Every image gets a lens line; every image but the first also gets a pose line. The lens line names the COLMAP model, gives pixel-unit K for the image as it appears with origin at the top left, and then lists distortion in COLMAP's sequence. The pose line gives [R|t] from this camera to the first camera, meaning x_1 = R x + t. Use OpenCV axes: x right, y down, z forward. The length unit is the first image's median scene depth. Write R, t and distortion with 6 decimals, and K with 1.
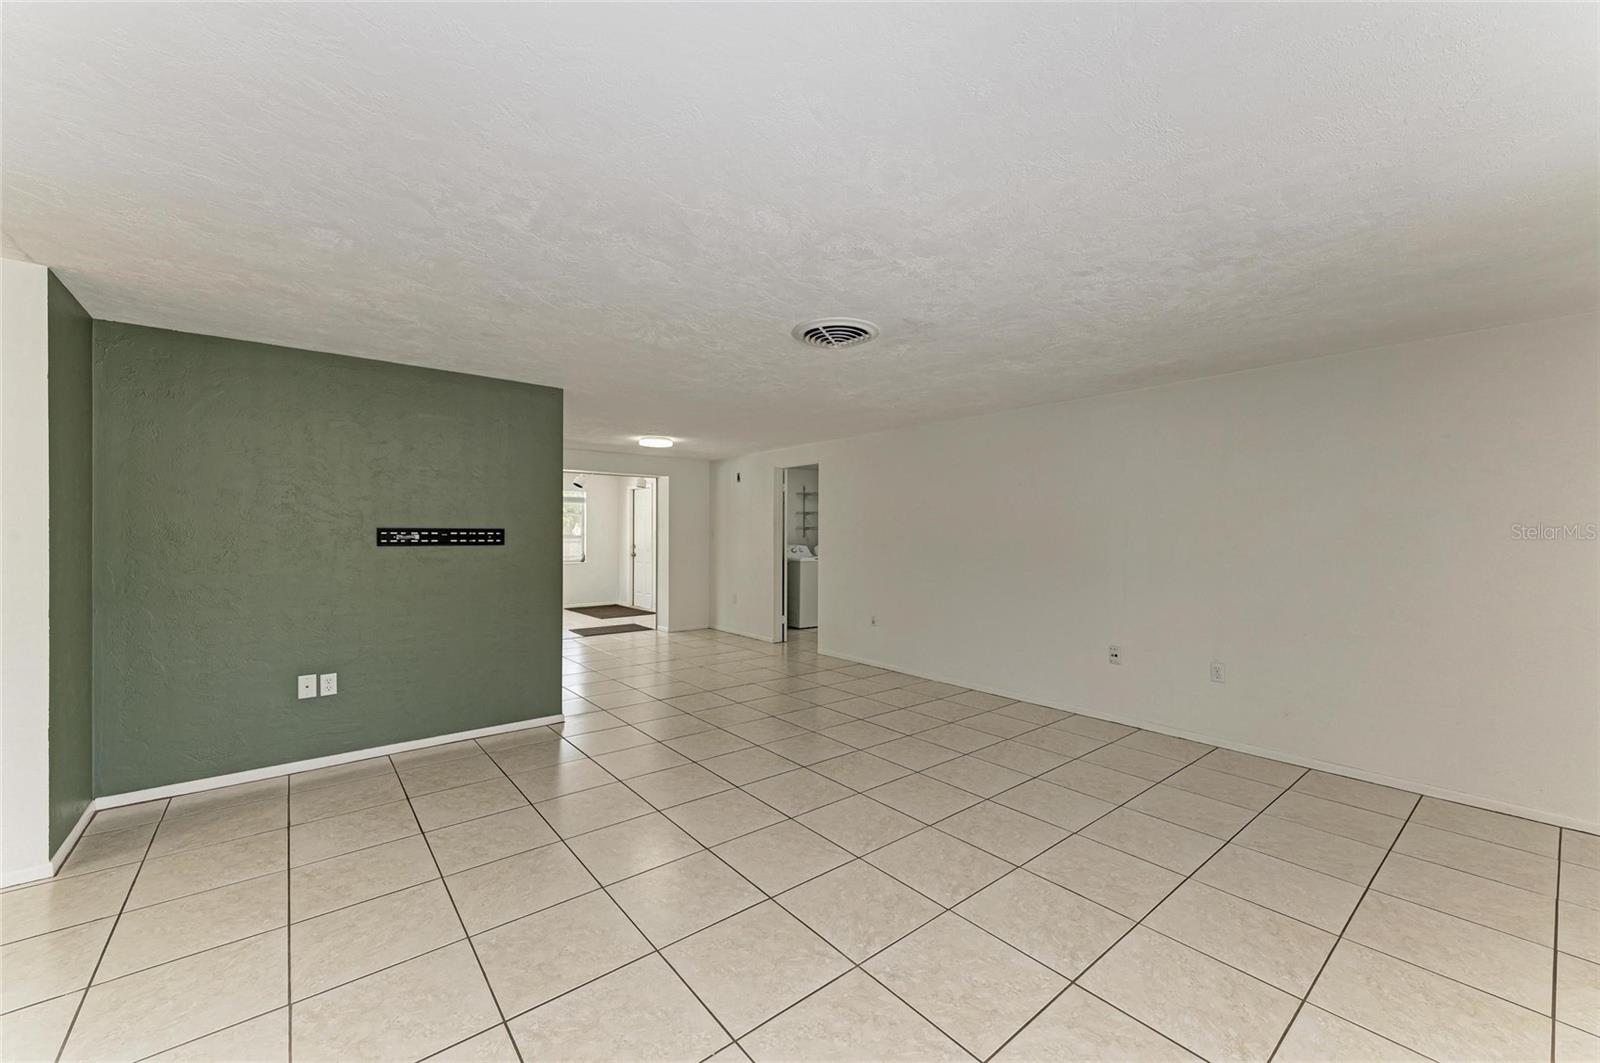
lens RADIAL K [[619.8, 0, 802.4], [0, 619.8, 543.8], [0, 0, 1]] dist [-0.001338, -0.000365]
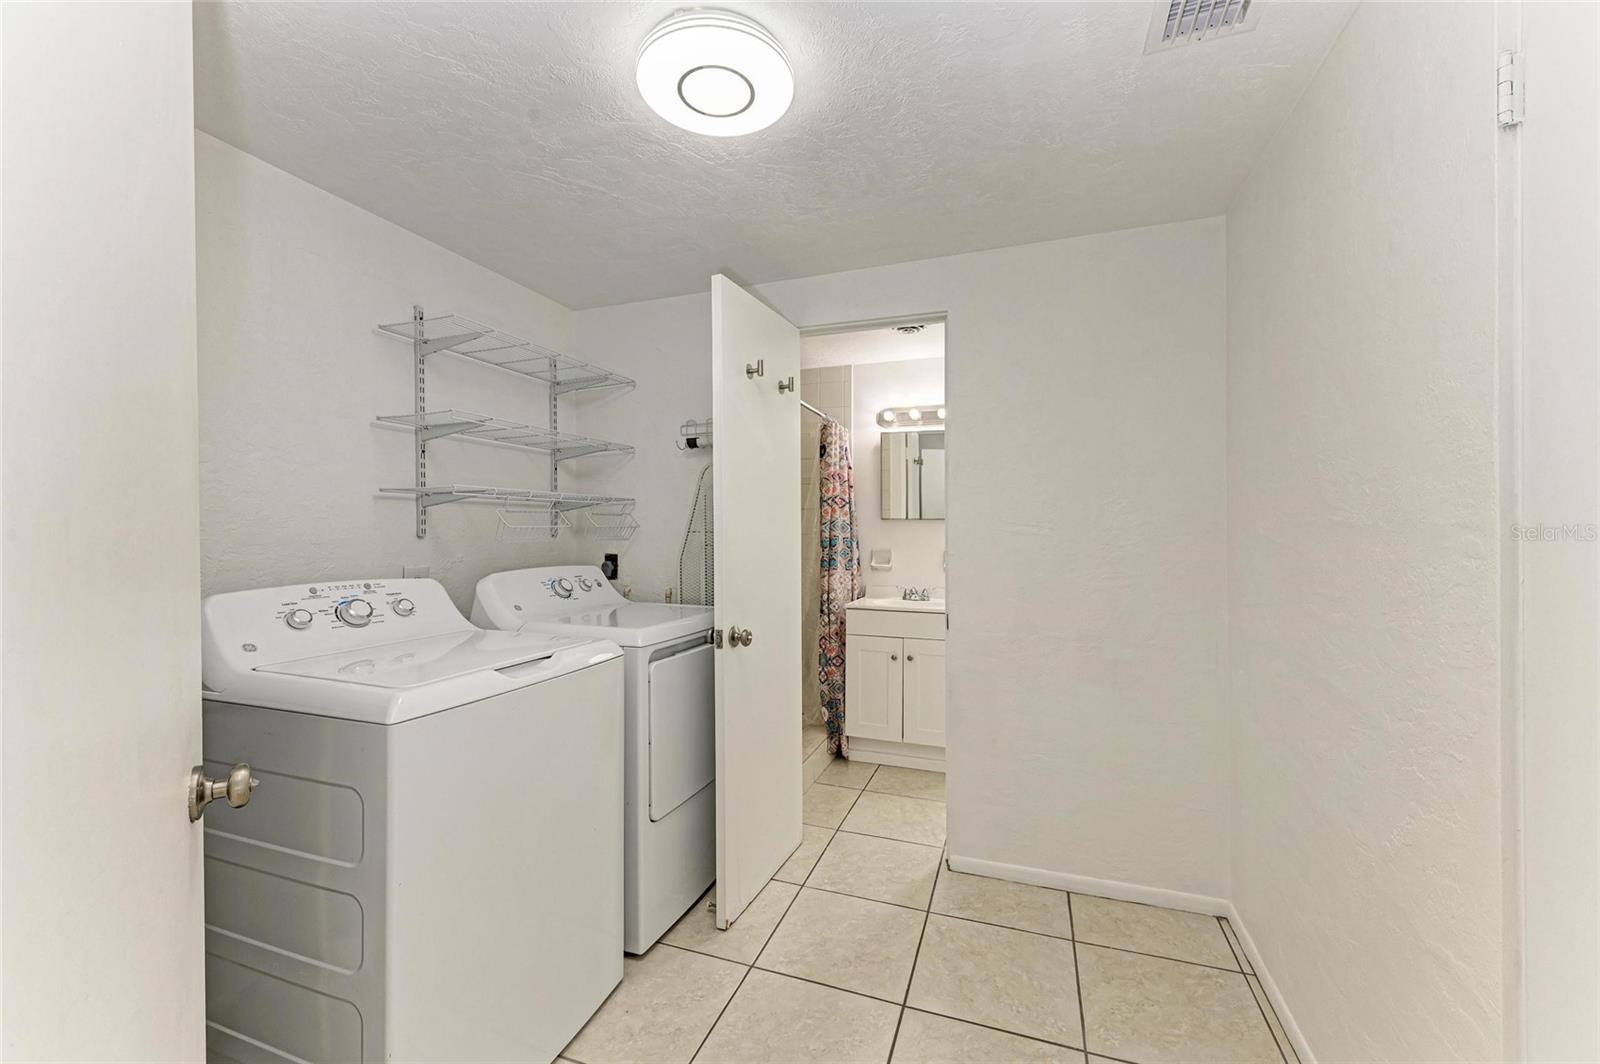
lens RADIAL K [[619.8, 0, 797.5], [0, 619.8, 529.6], [0, 0, 1]] dist [-0.001338, -0.000365]
pose [[0.862285, -0.014694, 0.506209, 0.006209], [0.017494, 0.999847, -0.000776, -0.011134], [-0.506120, 0.009525, 0.862410, 0.752862]]
